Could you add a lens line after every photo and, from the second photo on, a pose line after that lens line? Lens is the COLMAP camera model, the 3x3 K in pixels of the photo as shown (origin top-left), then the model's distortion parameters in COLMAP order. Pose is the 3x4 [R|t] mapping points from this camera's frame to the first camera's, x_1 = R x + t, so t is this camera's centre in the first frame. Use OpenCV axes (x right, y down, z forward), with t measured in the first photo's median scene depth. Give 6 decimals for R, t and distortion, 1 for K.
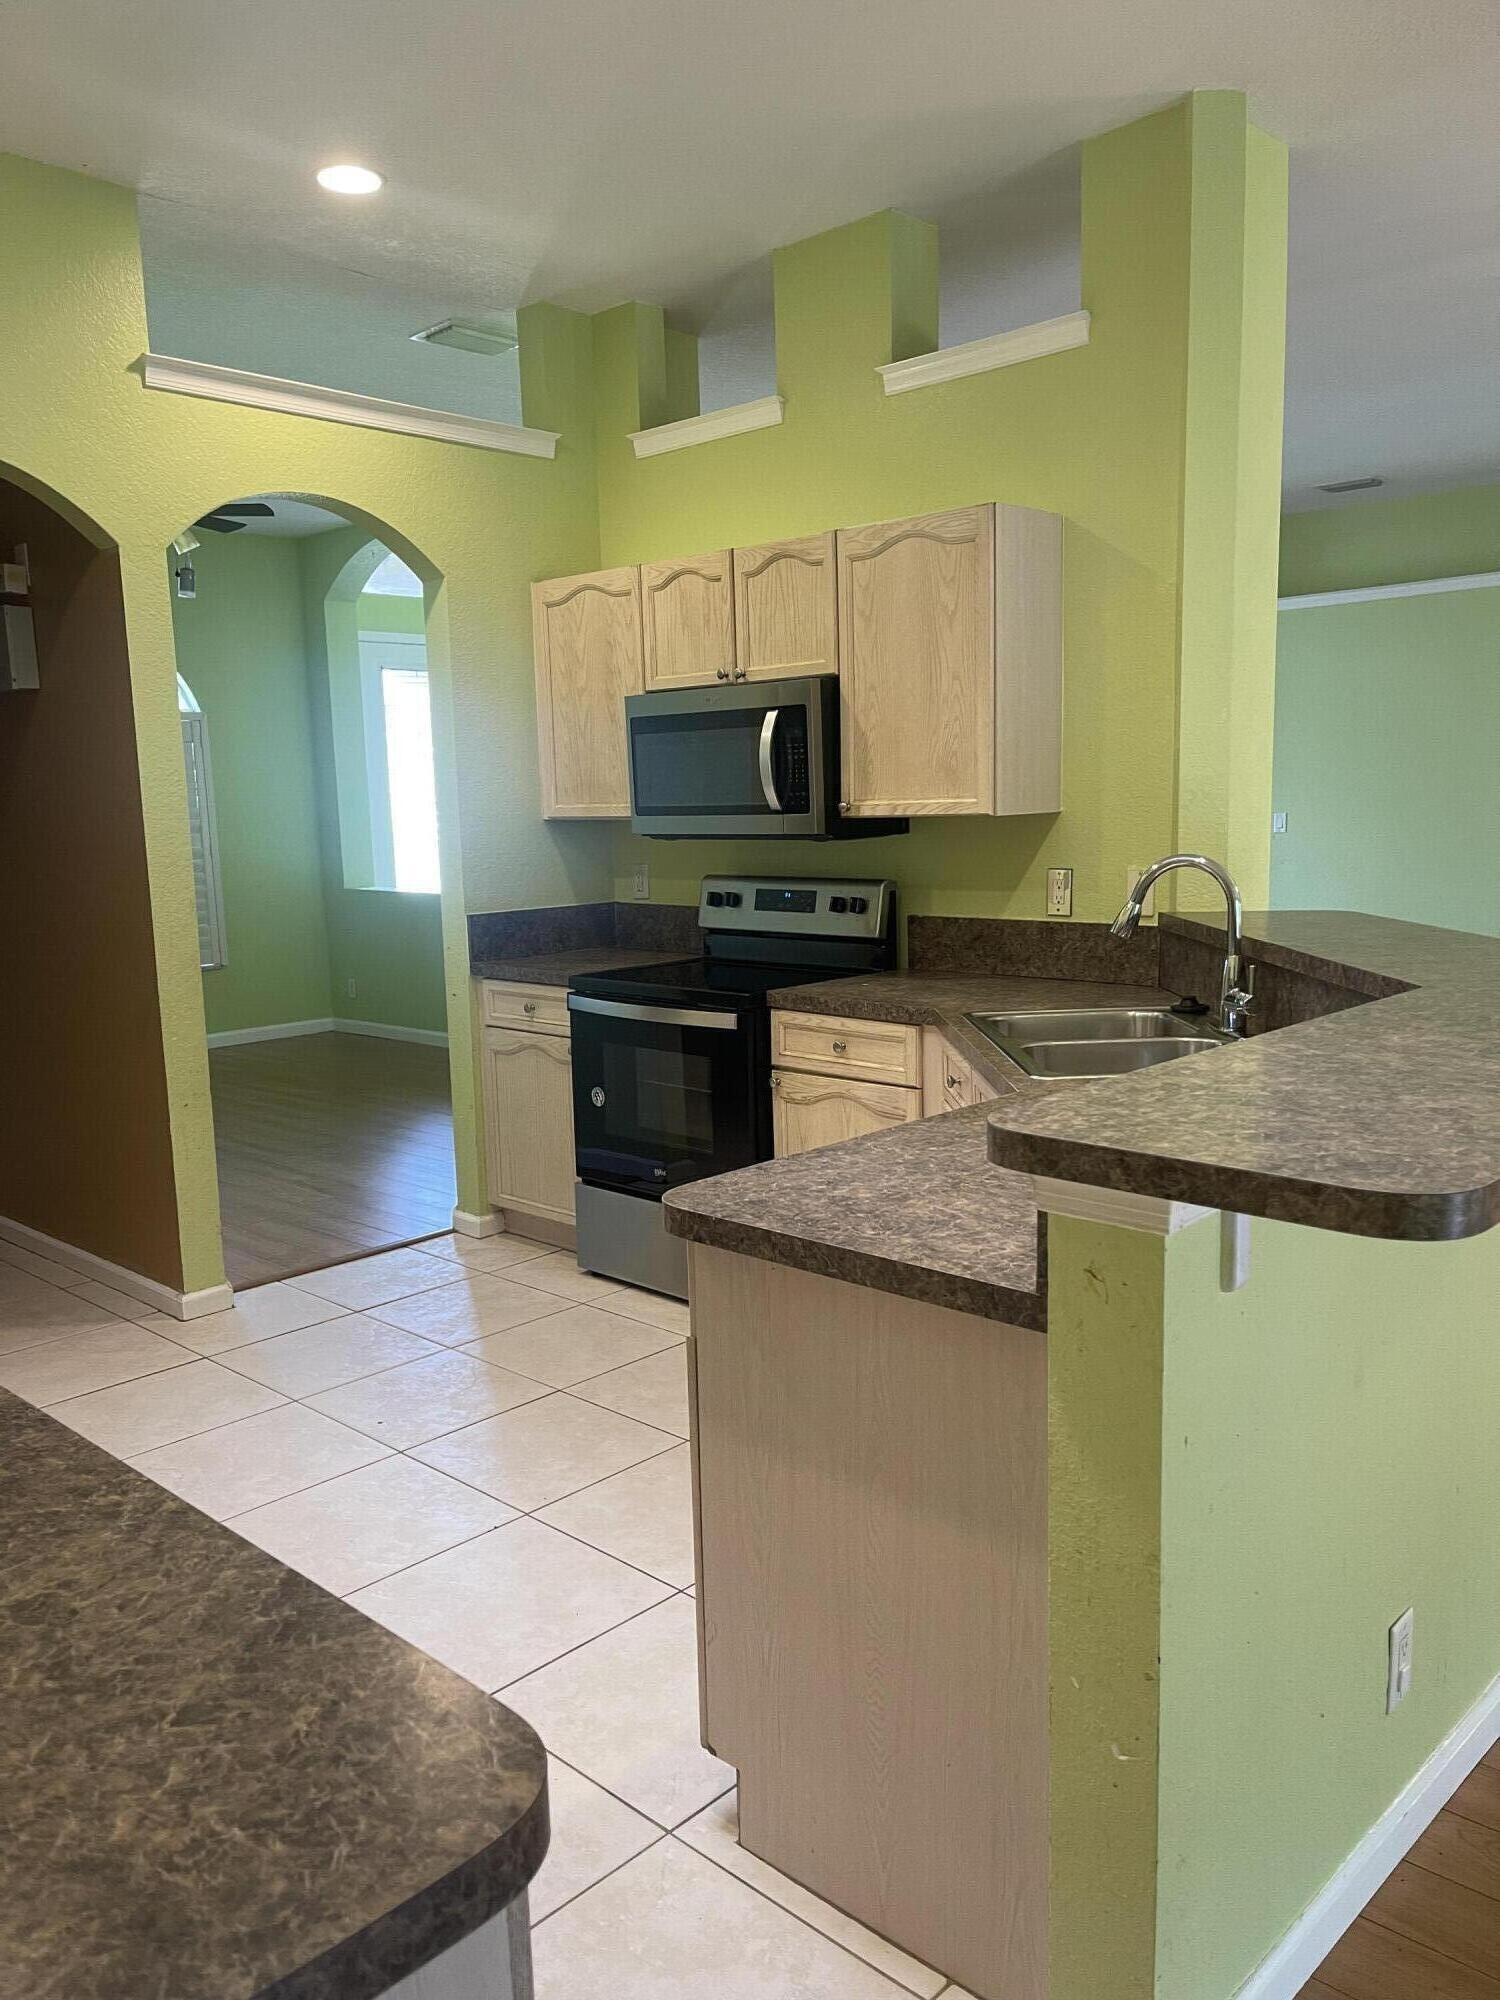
lens RADIAL K [[1528.1, 0, 725.8], [0, 1528.1, 1012.6], [0, 0, 1]] dist [0.098025, -0.116645]
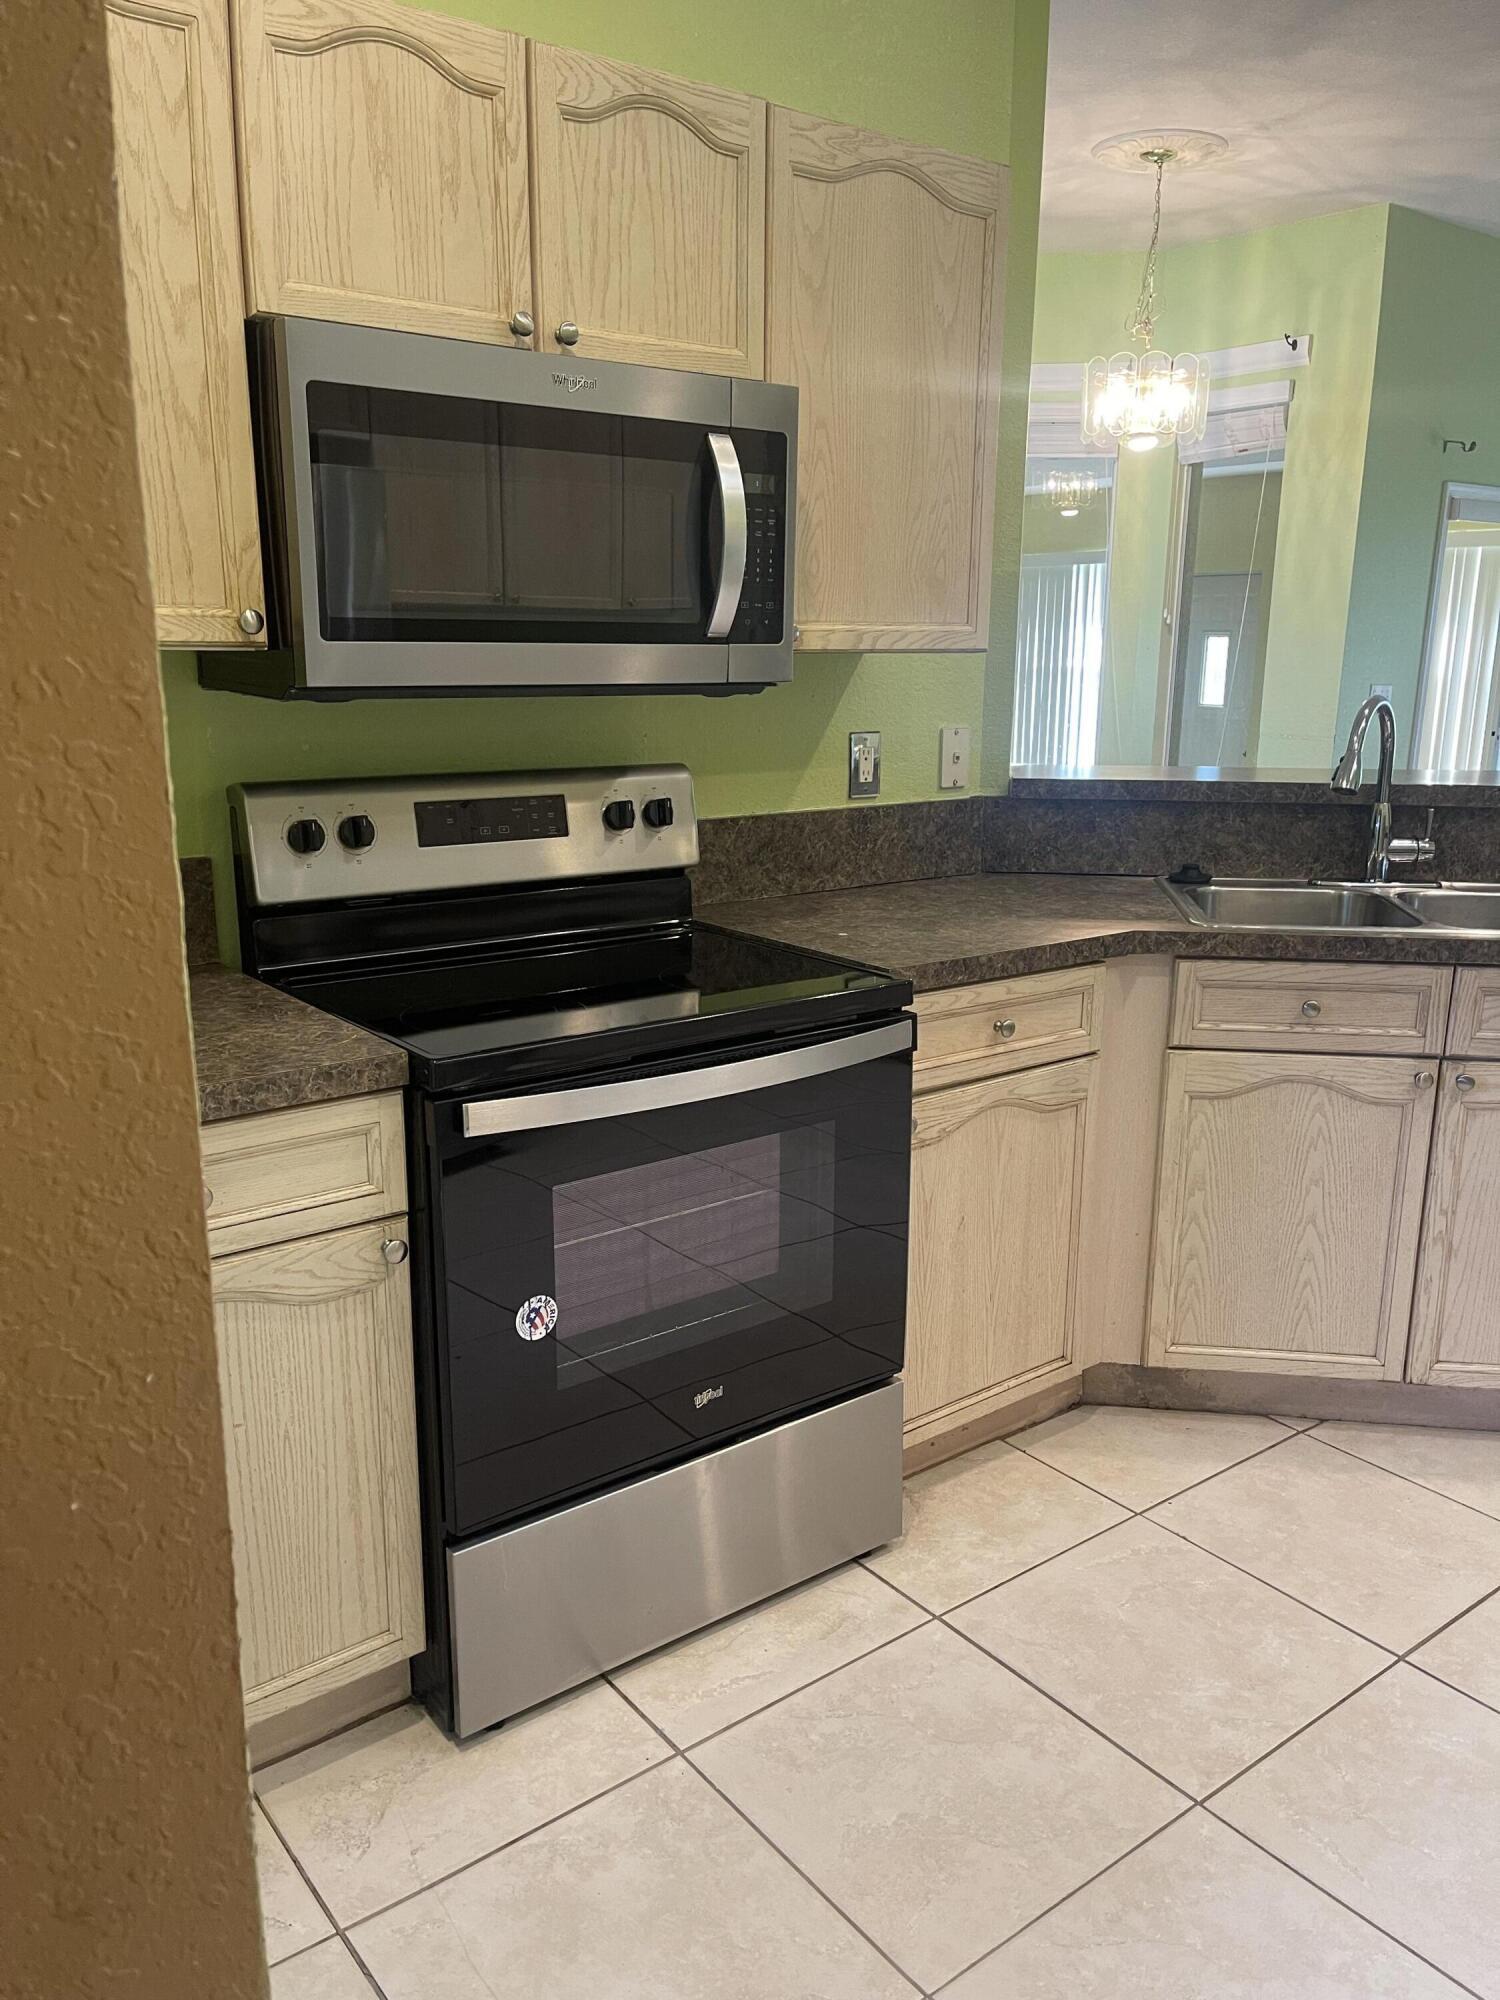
lens RADIAL K [[1528.1, 0, 725.8], [0, 1528.1, 1012.6], [0, 0, 1]] dist [0.098025, -0.116645]
pose [[0.151802, -0.205063, 0.966905, -0.499182], [0.130229, 0.973863, 0.186093, -0.104738], [-0.979794, 0.097670, 0.174540, 0.920915]]
